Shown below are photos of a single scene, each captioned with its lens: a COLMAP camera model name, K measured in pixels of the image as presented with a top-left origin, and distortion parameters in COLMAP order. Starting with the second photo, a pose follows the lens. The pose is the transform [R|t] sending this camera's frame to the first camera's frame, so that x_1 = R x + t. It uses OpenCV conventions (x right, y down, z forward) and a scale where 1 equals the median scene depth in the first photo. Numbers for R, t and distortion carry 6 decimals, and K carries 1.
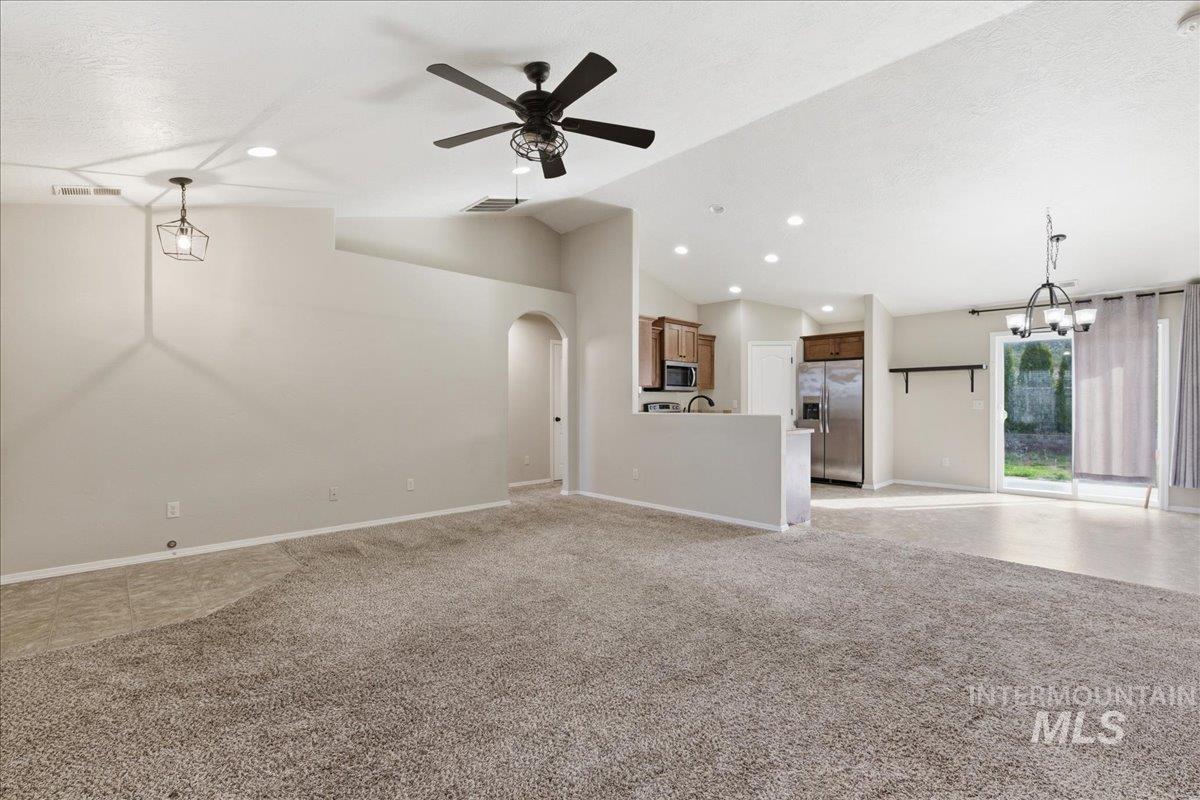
lens RADIAL K [[522.8, 0, 605.6], [0, 522.8, 401.4], [0, 0, 1]] dist [0.001327, 0.000449]
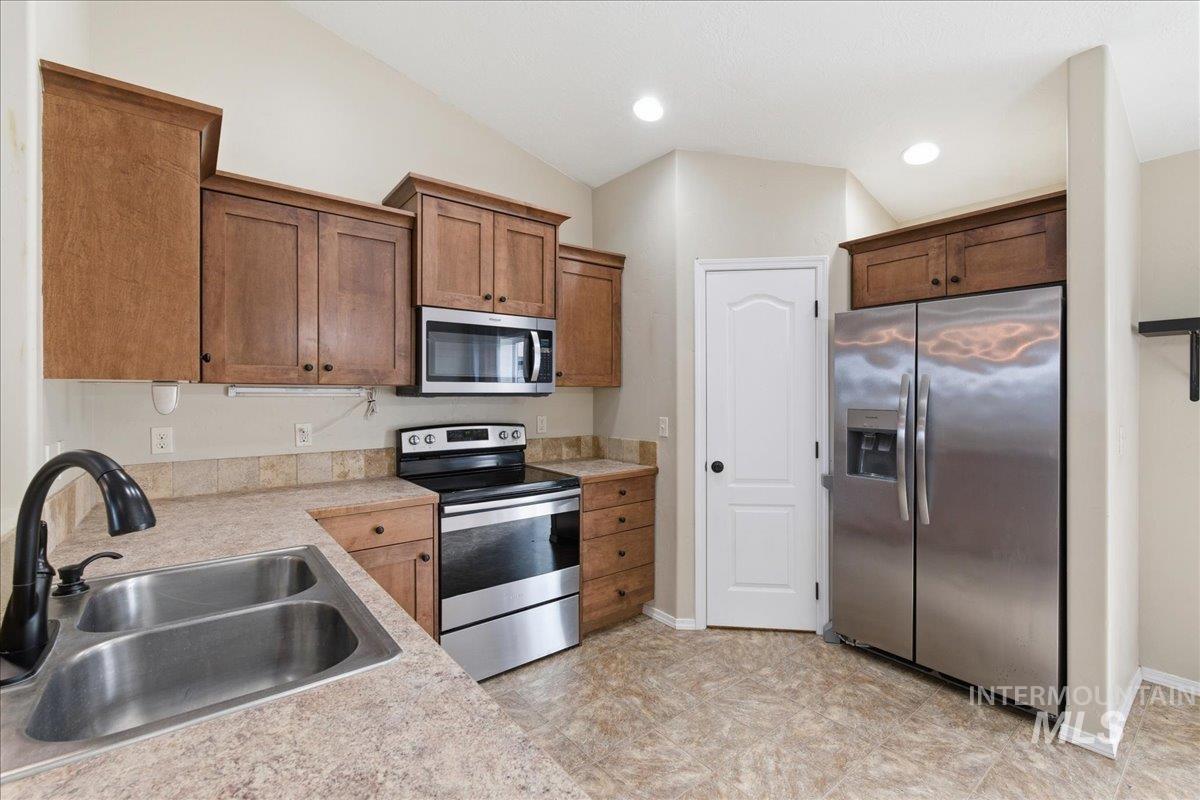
lens RADIAL K [[517.4, 0, 605.7], [0, 517.4, 396.0], [0, 0, 1]] dist [-0.003503, 0.000050]
pose [[0.994460, -0.001975, -0.105100, 0.268407], [0.002347, 0.999991, 0.003411, -0.020794], [0.105092, -0.003638, 0.994456, 0.678248]]
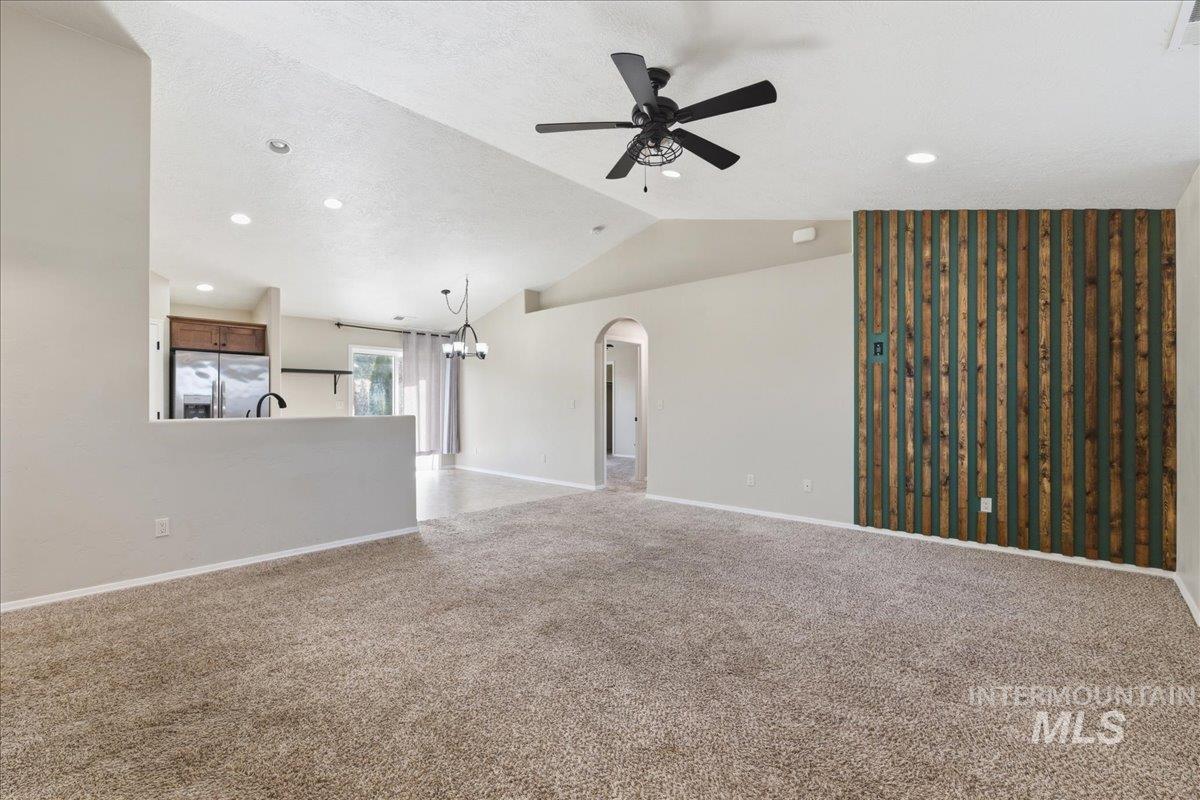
lens RADIAL K [[522.8, 0, 605.6], [0, 522.8, 401.4], [0, 0, 1]] dist [0.001327, 0.000449]
pose [[-0.050769, 0.004142, 0.998702, -0.441615], [-0.000751, 0.999991, -0.004185, 0.002237], [-0.998710, -0.000962, -0.050765, 0.445203]]
